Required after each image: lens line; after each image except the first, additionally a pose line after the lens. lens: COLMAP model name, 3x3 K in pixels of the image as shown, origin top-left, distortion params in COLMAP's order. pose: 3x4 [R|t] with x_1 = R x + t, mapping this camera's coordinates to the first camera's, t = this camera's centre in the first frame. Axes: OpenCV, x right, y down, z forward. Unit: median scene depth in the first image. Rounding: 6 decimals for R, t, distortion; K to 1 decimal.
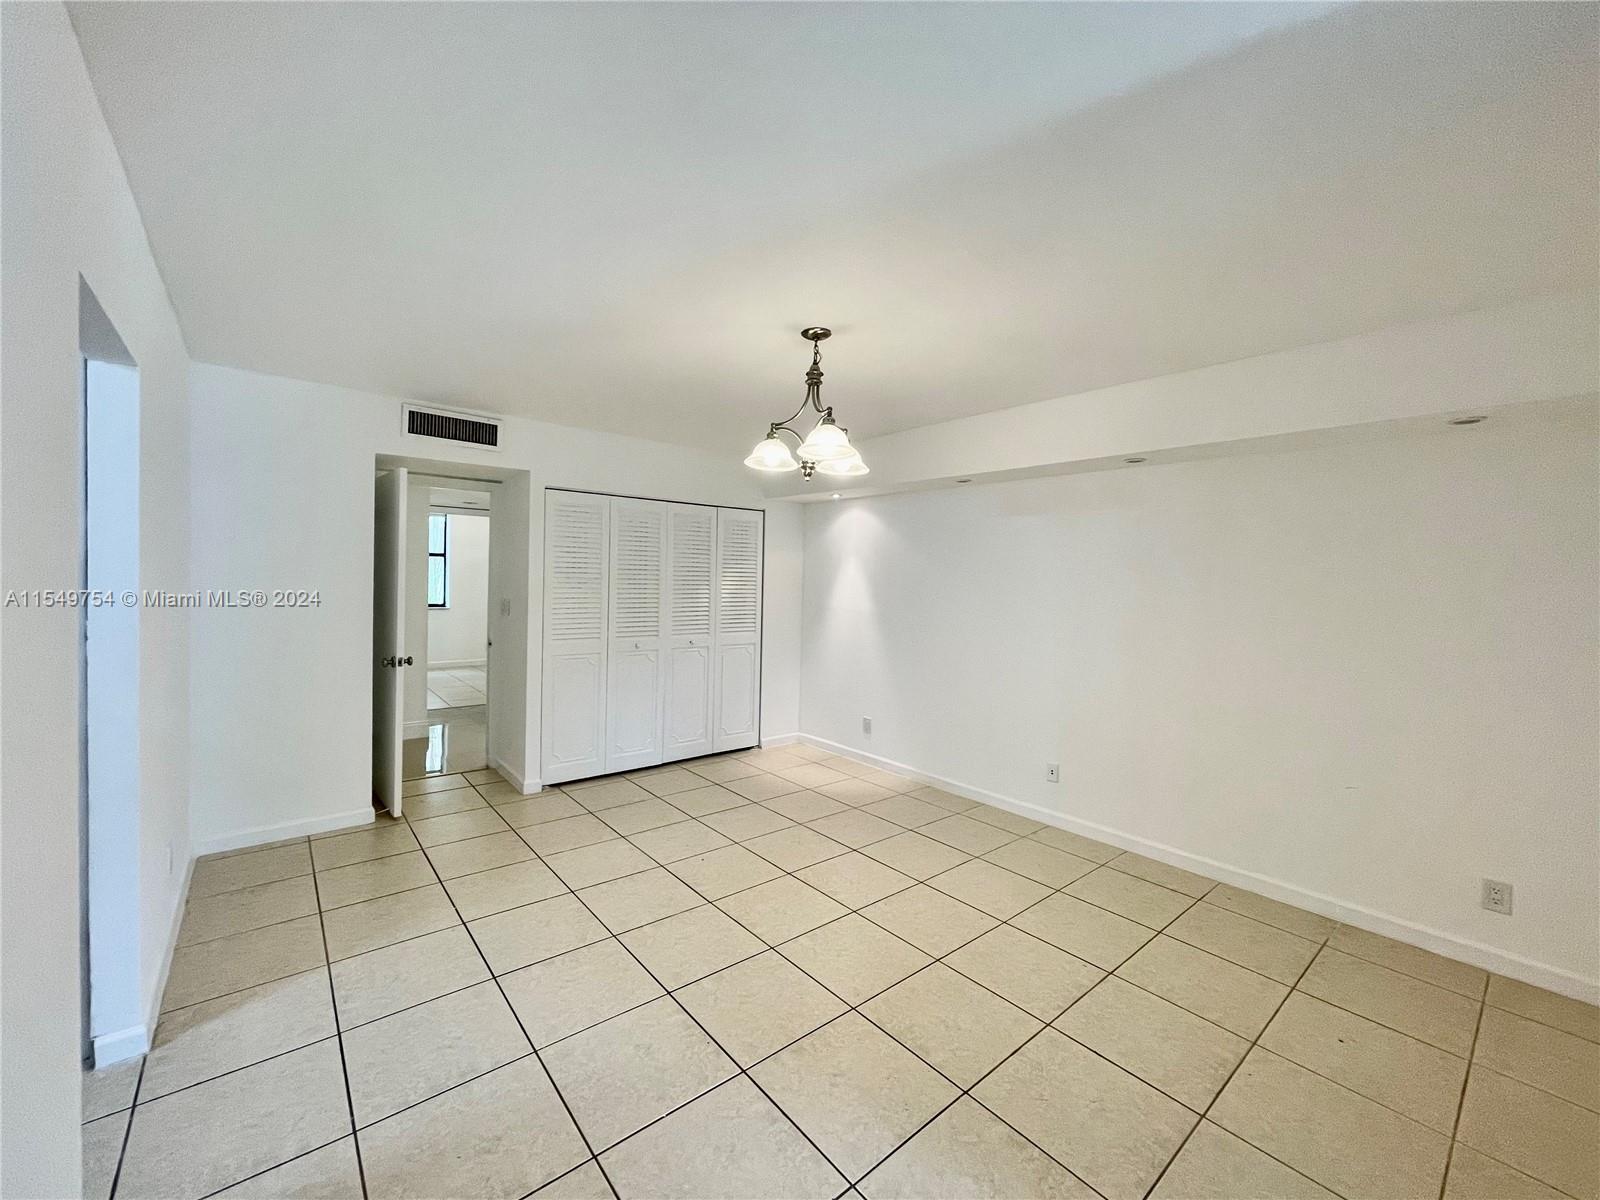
lens RADIAL K [[645.4, 0, 797.1], [0, 645.4, 590.2], [0, 0, 1]] dist [0.000275, -0.000840]
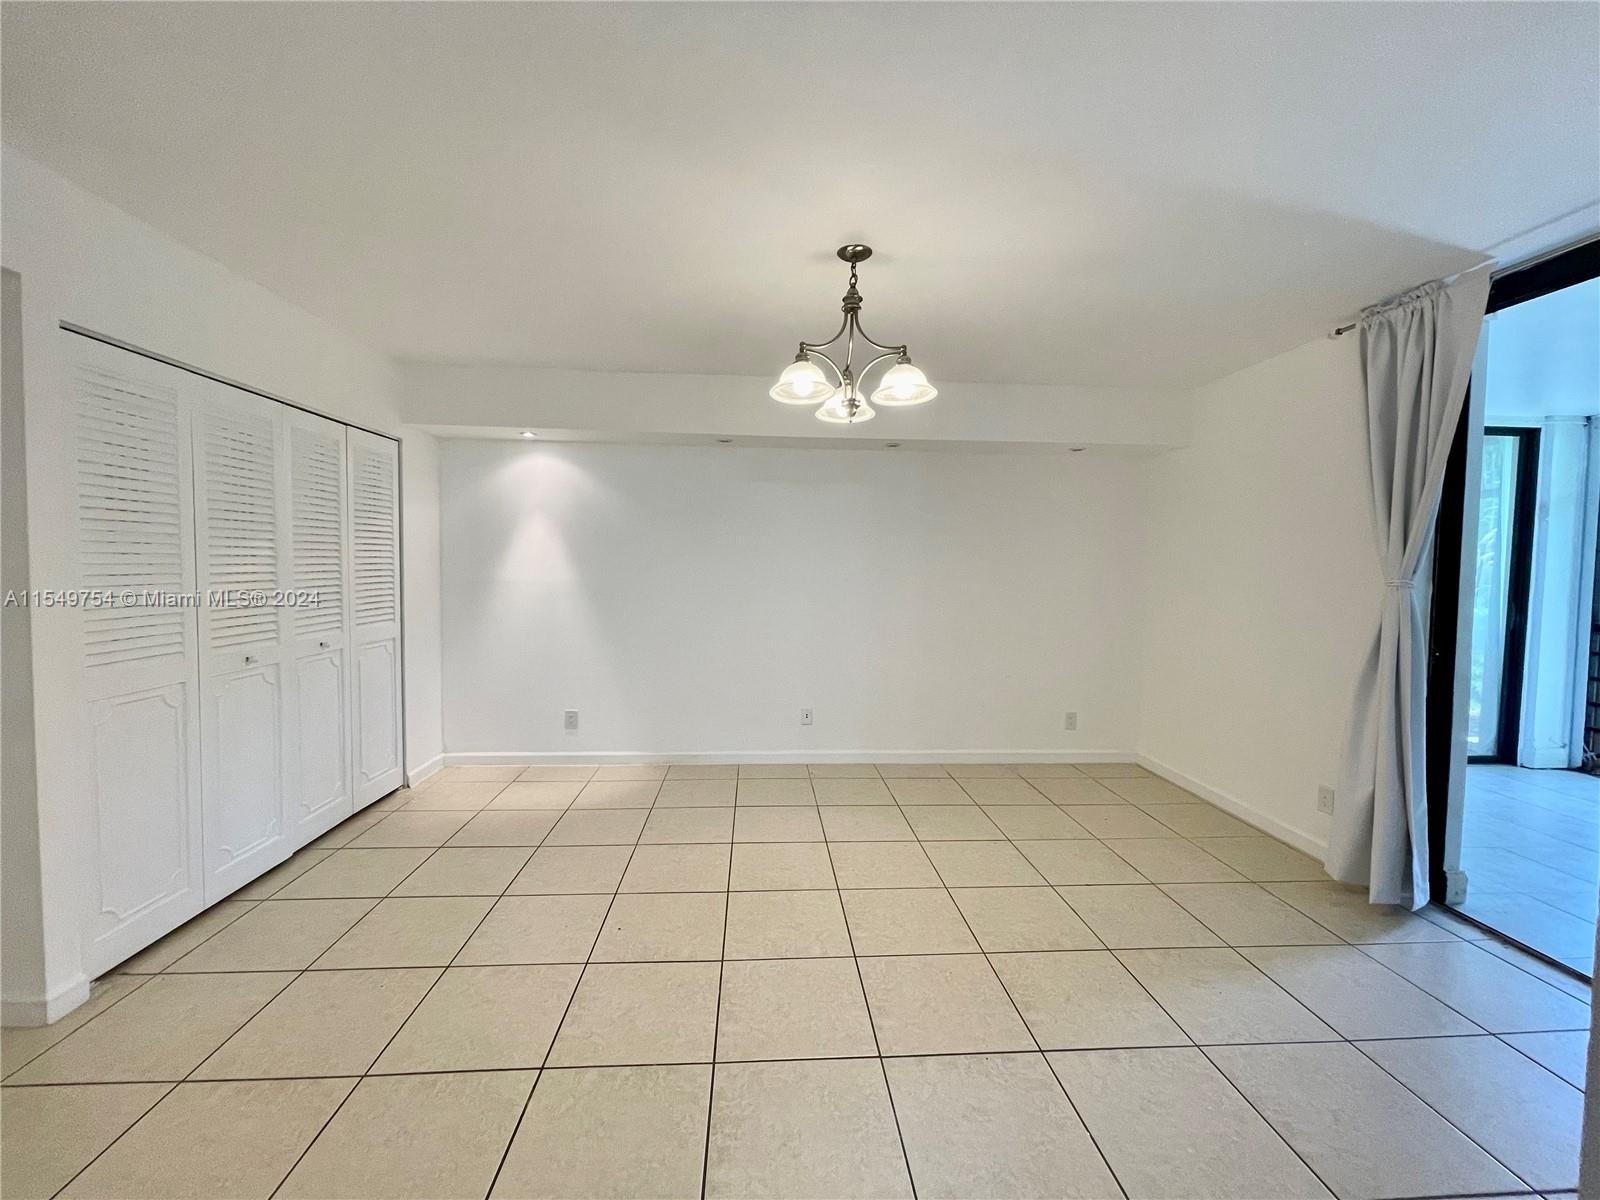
lens RADIAL K [[645.4, 0, 797.1], [0, 645.4, 590.2], [0, 0, 1]] dist [0.000275, -0.000840]
pose [[0.590604, -0.049842, 0.805421, -0.459933], [0.017081, 0.998639, 0.049273, 0.009044], [-0.806781, -0.015343, 0.590651, 0.334141]]
